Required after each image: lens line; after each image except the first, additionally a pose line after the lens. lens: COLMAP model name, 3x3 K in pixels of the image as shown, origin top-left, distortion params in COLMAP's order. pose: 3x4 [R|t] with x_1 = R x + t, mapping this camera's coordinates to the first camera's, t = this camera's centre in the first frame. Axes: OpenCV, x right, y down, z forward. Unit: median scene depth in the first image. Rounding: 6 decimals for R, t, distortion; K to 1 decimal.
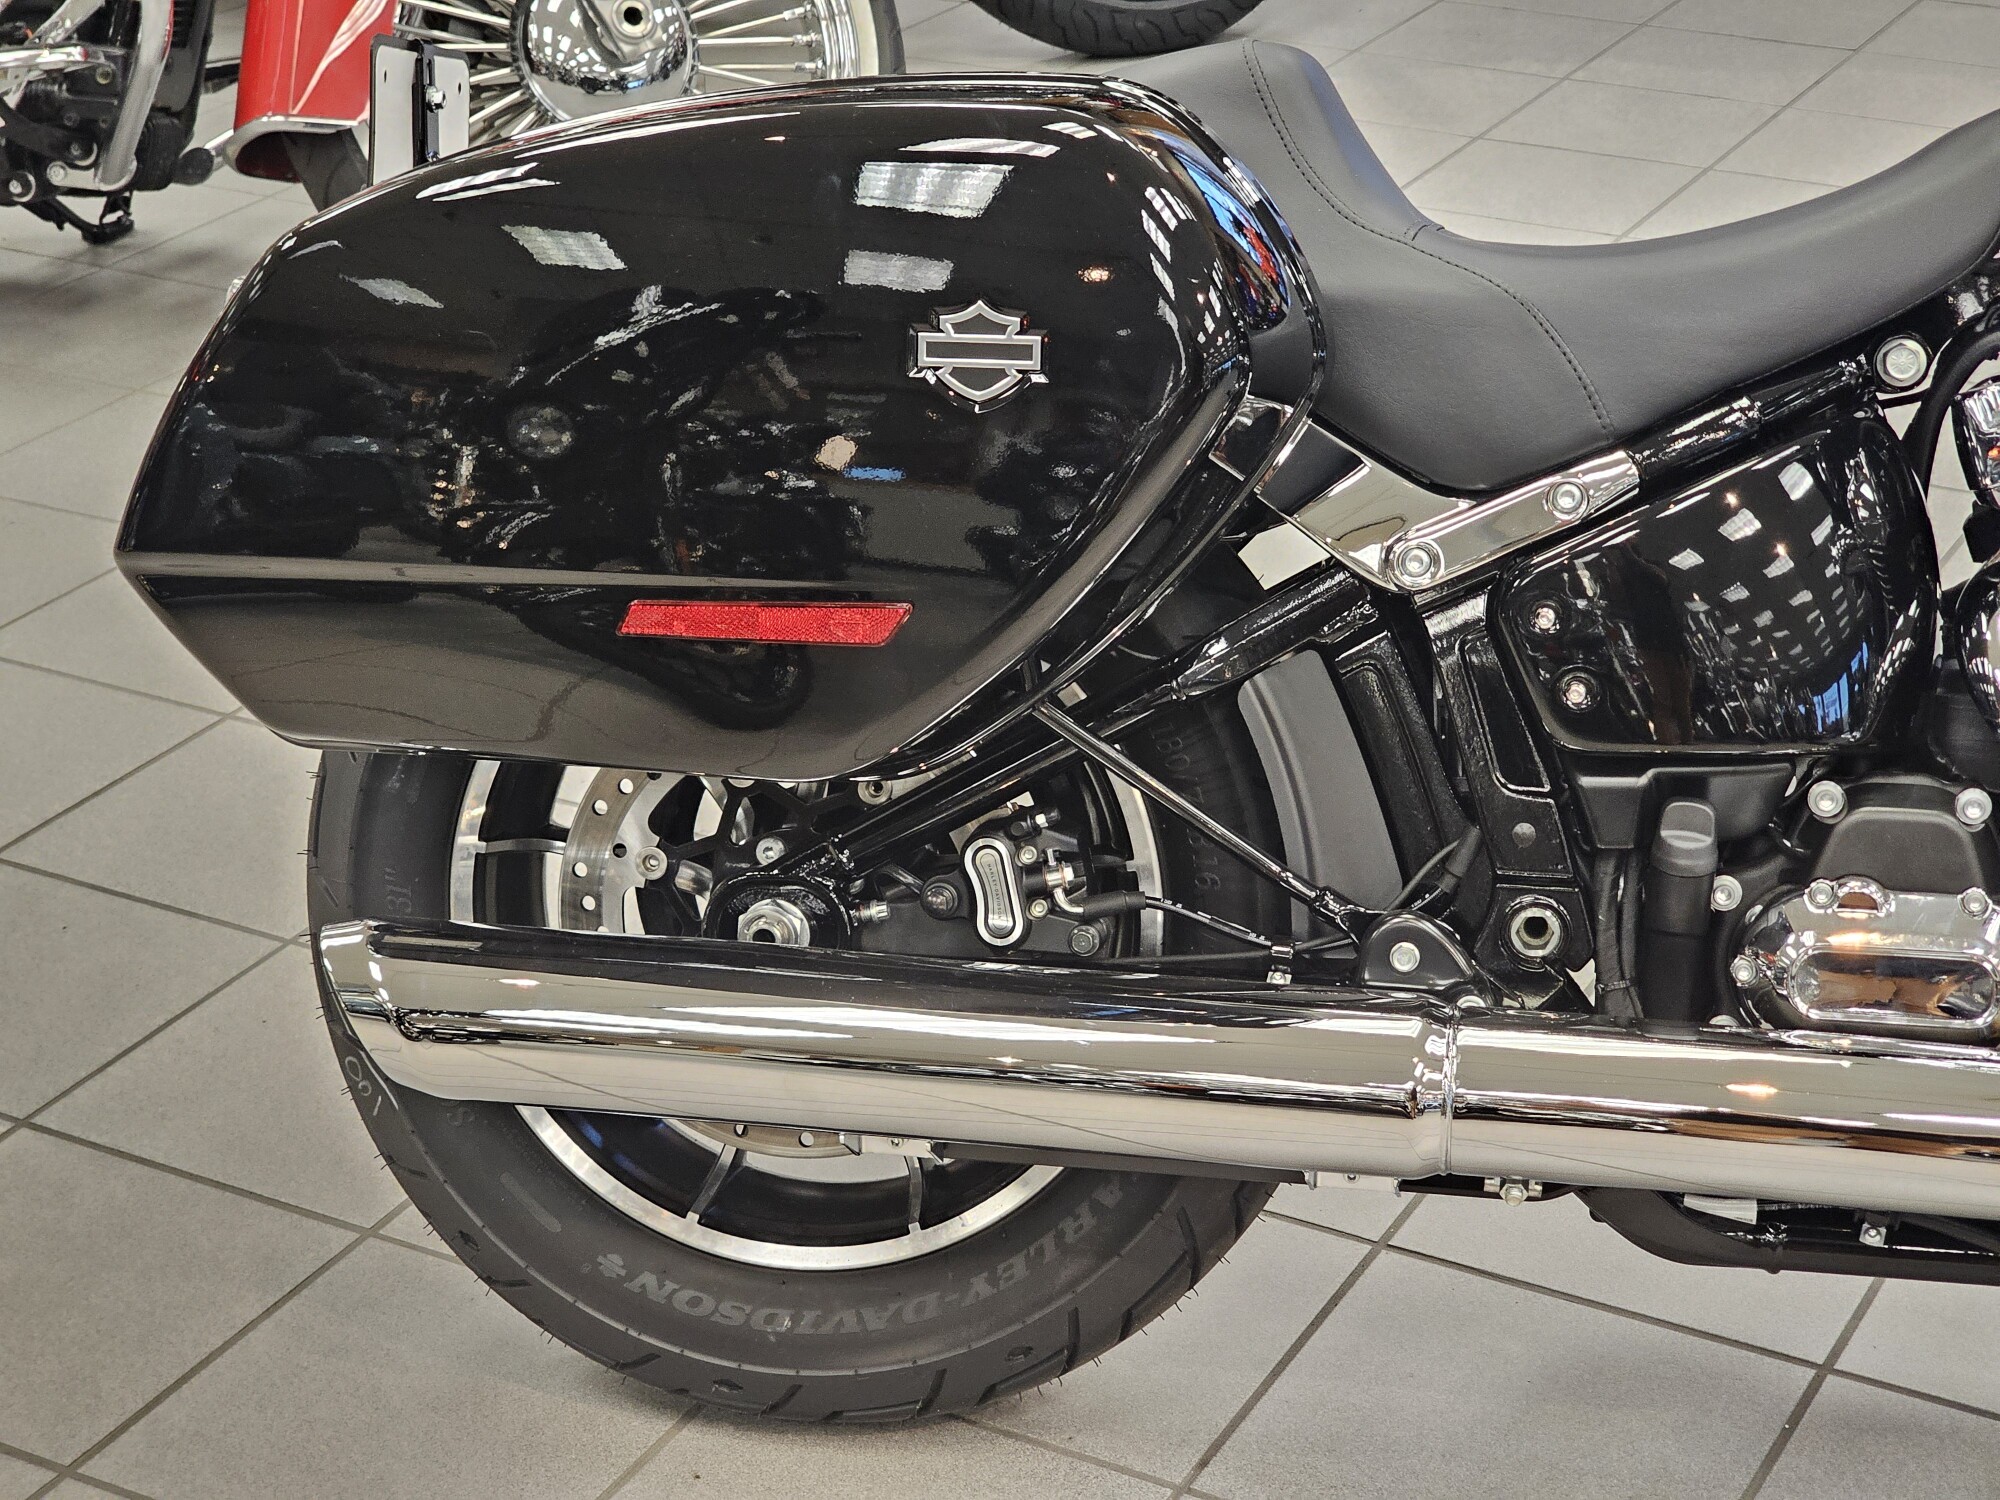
lens RADIAL K [[3961.4, 0, 1000.0], [0, 3961.4, 750.0], [0, 0, 1]] dist [0.033179, 0.031358]
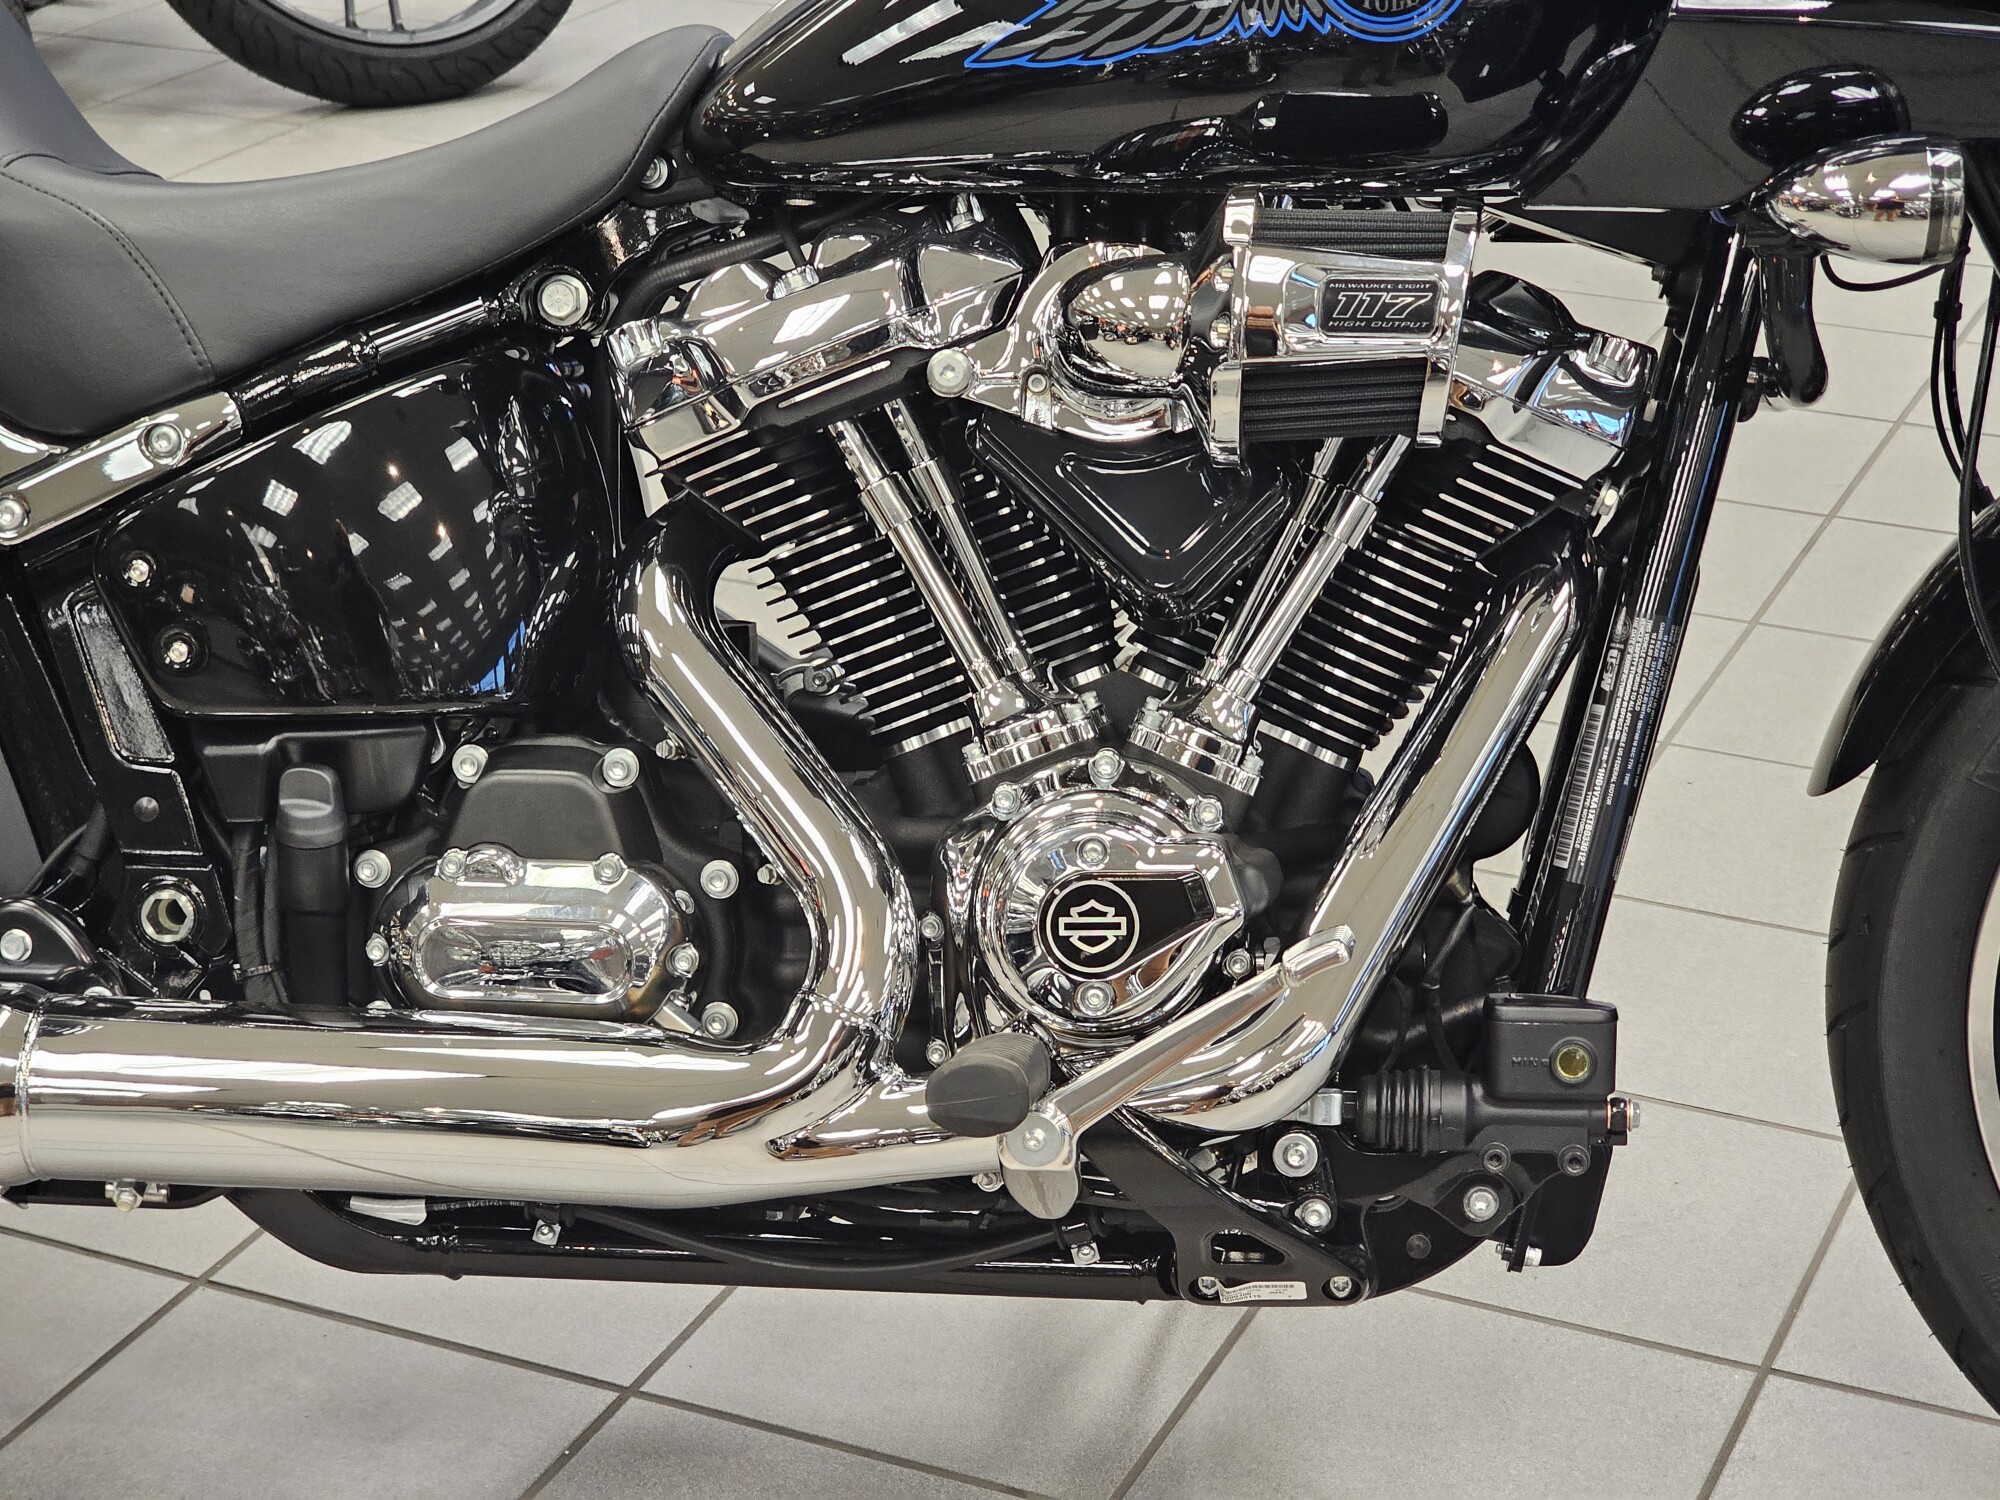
lens RADIAL K [[4005.9, 0, 1000.0], [0, 4005.9, 750.0], [0, 0, 1]] dist [-0.005978, -0.050925]
pose [[0.994445, -0.021200, 0.103104, 0.233429], [0.024127, 0.999338, -0.027231, 0.037561], [-0.102459, 0.029567, 0.994298, 0.053087]]
